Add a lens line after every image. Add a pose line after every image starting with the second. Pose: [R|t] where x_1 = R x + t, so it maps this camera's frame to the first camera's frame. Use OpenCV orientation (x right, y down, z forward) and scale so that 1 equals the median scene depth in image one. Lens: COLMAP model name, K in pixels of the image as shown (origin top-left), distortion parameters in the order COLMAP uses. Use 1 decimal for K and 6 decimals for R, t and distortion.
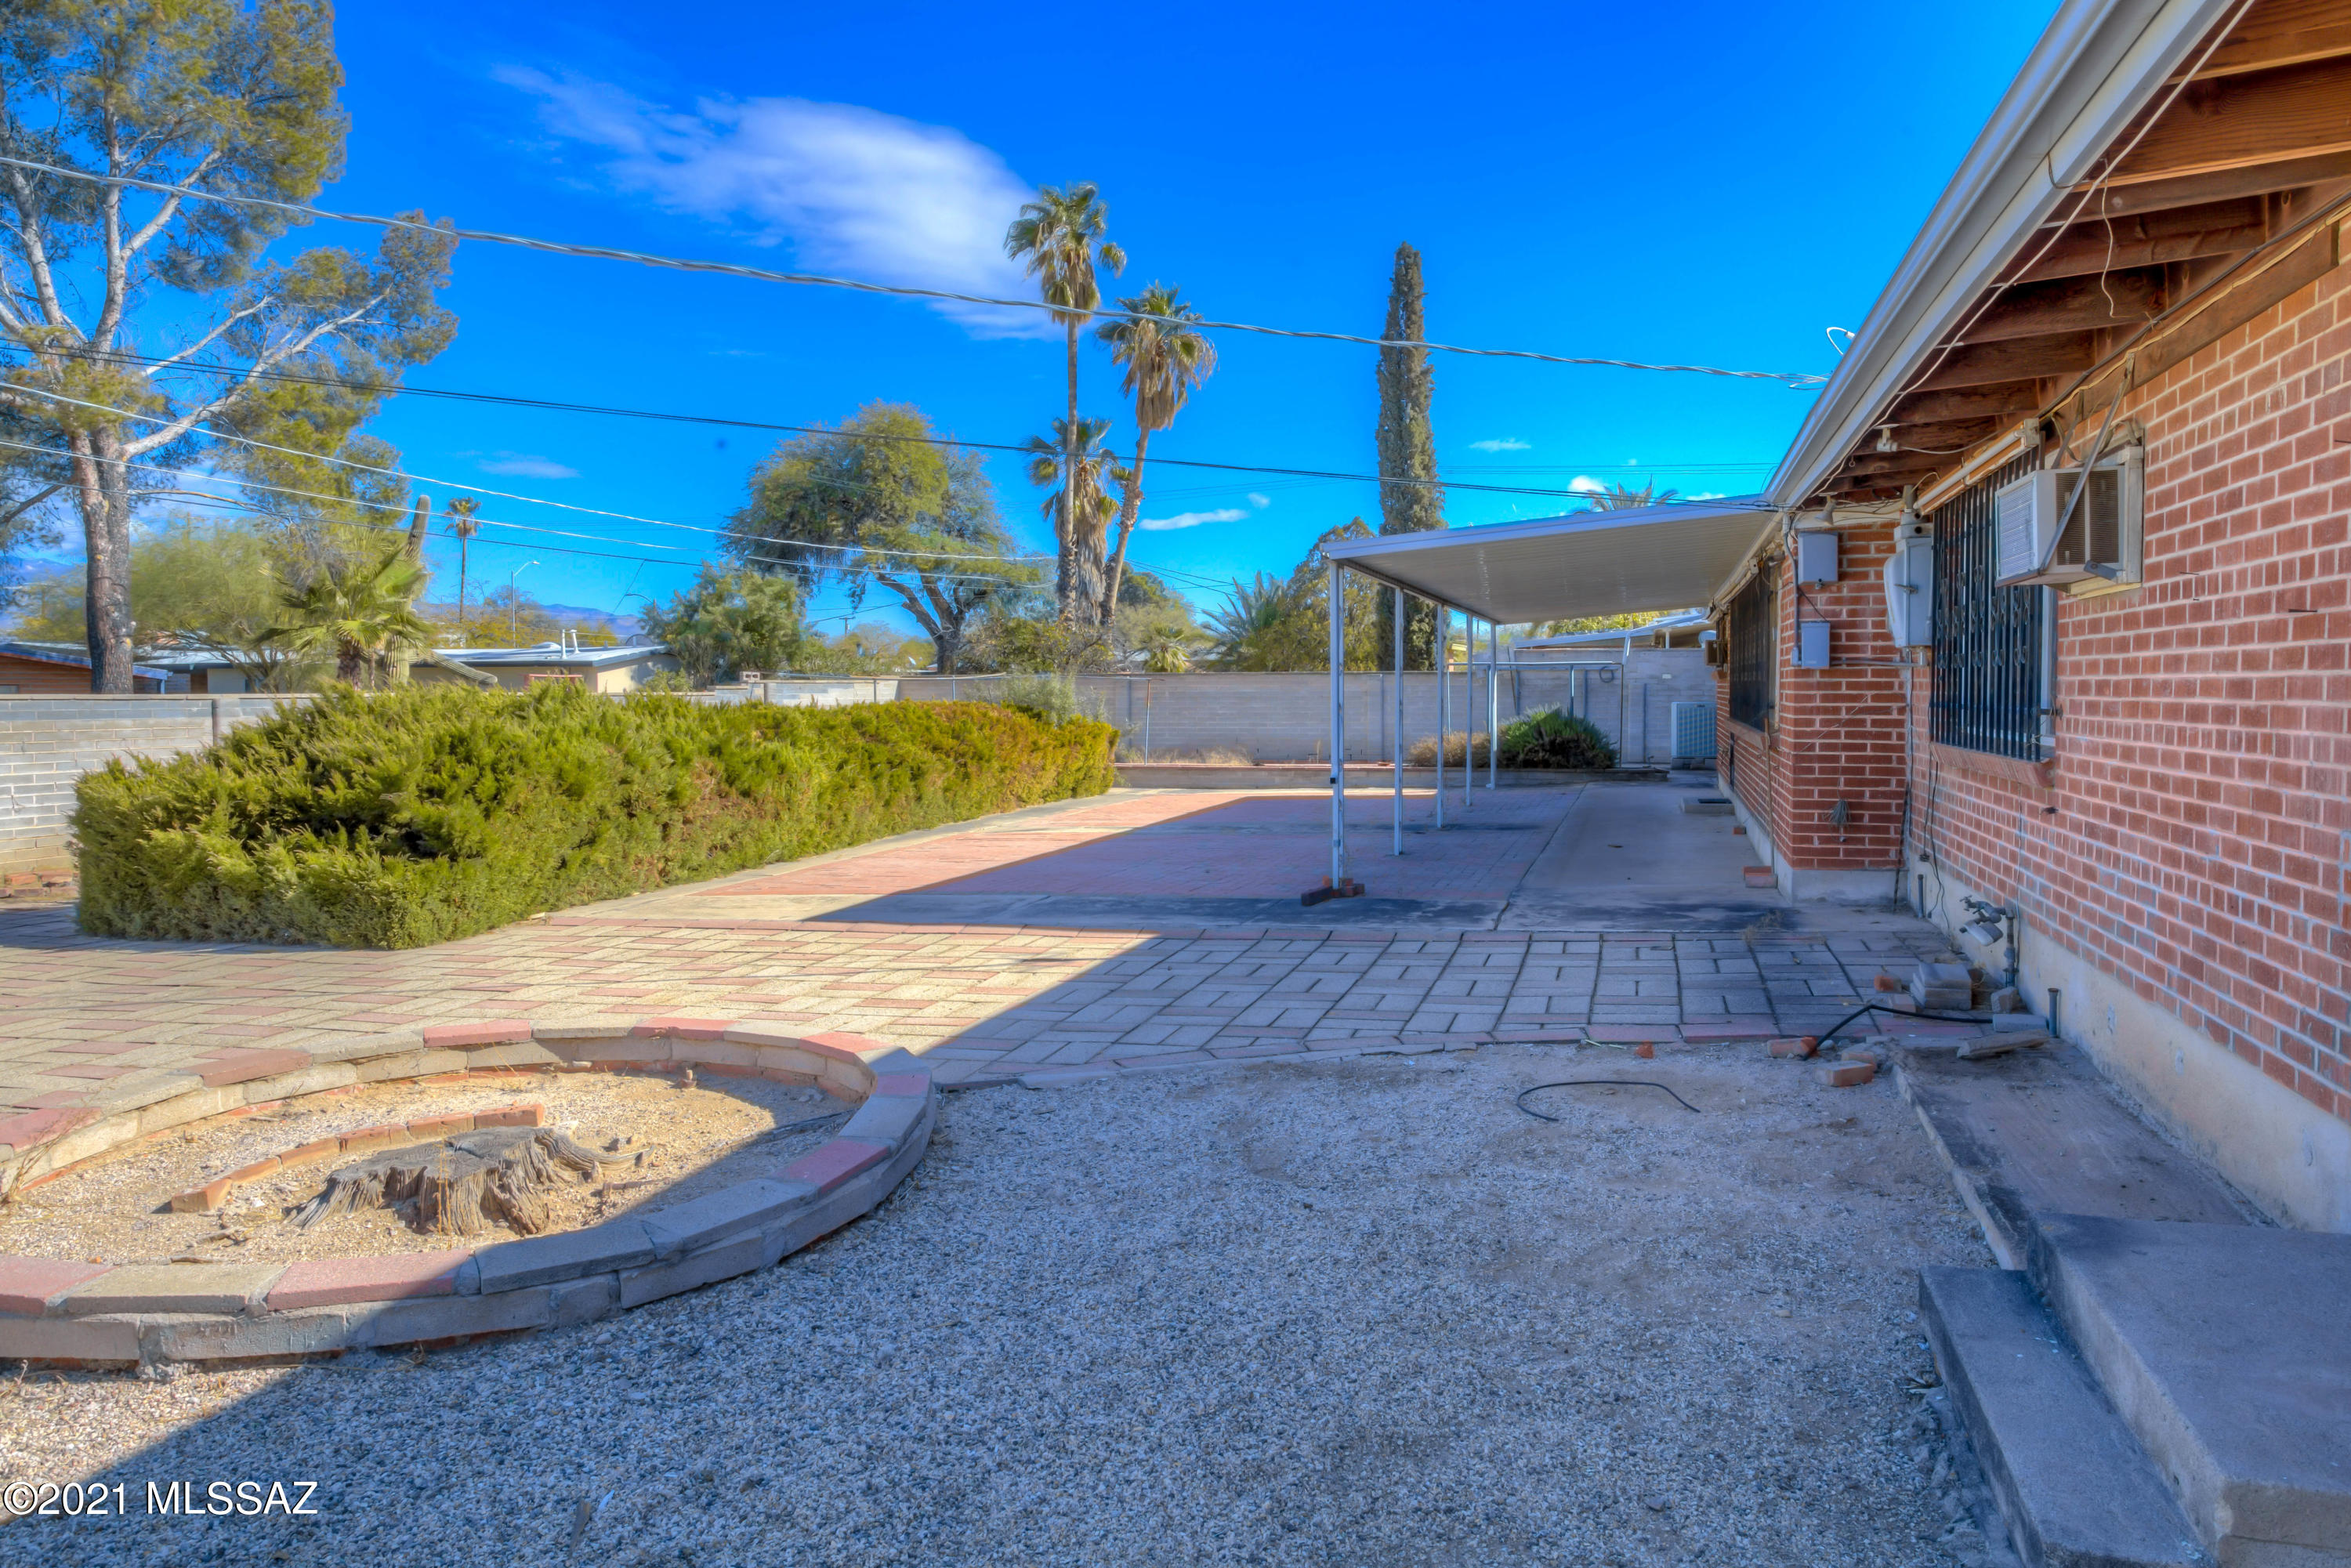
lens RADIAL K [[1586.2, 0, 1179.0], [0, 1586.2, 693.5], [0, 0, 1]] dist [-0.002783, -0.000834]
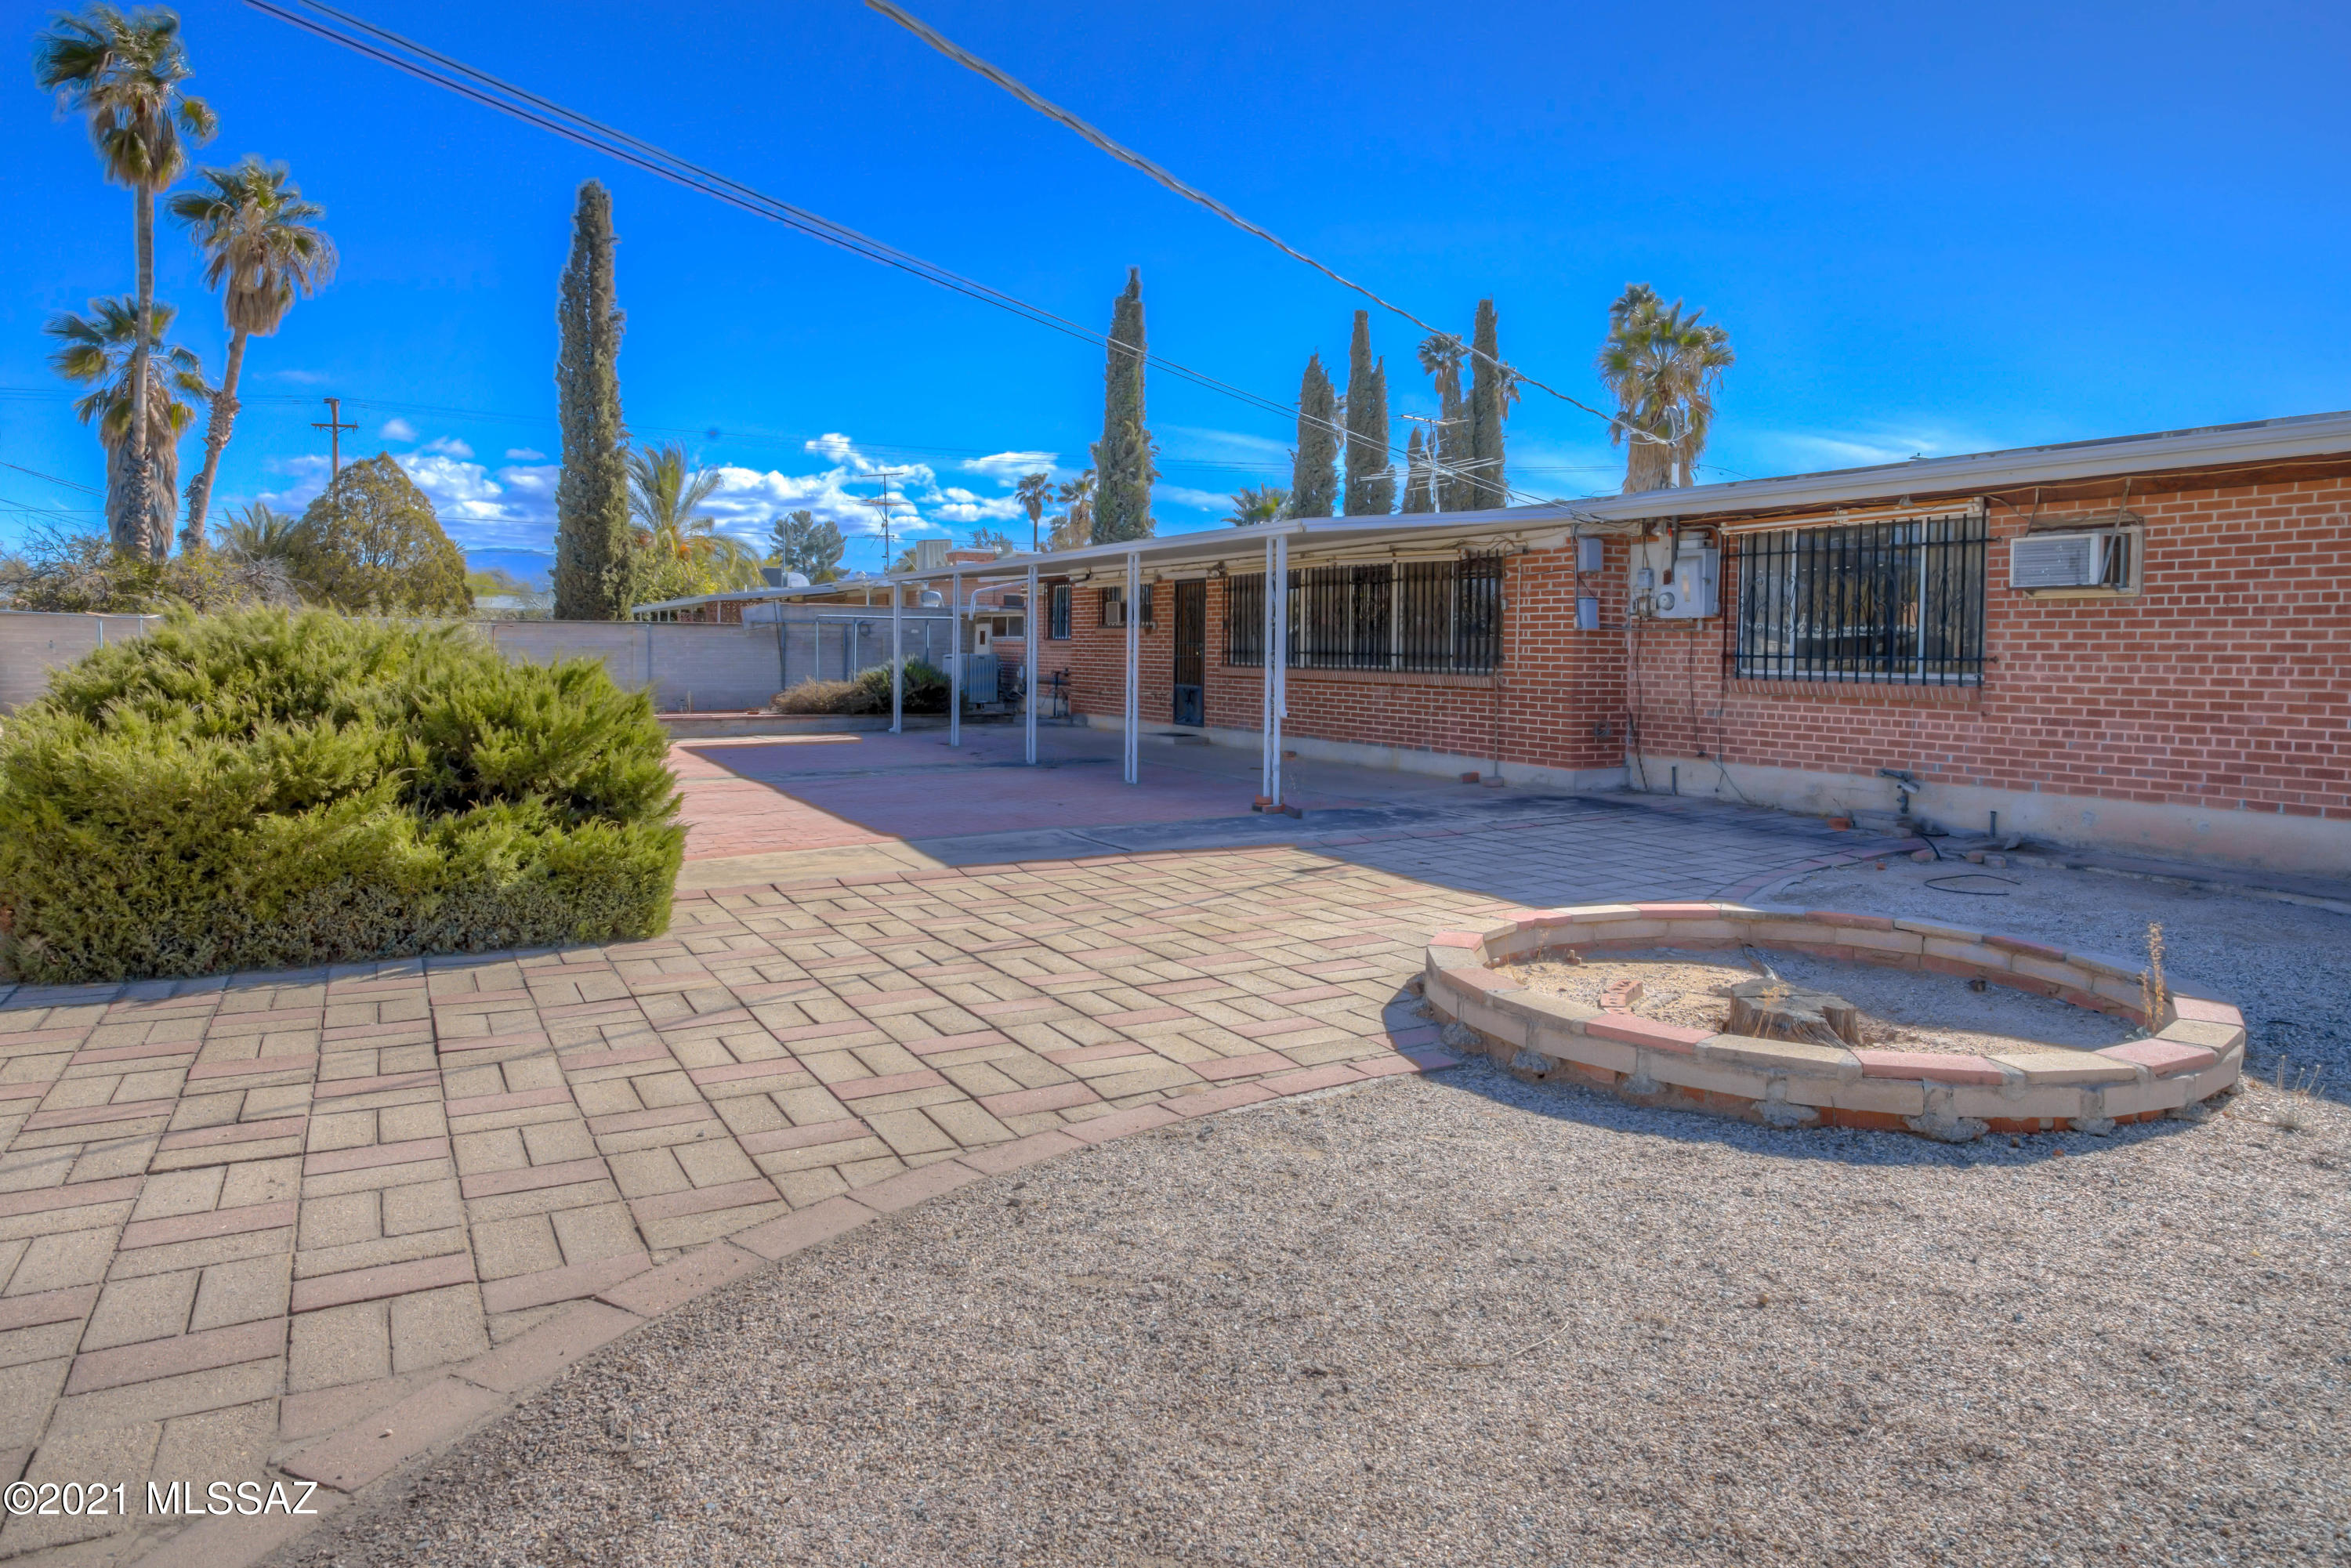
lens RADIAL K [[1527.8, 0, 1132.5], [0, 1527.8, 738.8], [0, 0, 1]] dist [-0.002115, -0.000615]
pose [[0.736187, -0.030965, 0.676069, -0.256883], [-0.009305, 0.998395, 0.055860, 0.002741], [-0.676714, -0.047415, 0.734717, 0.071316]]
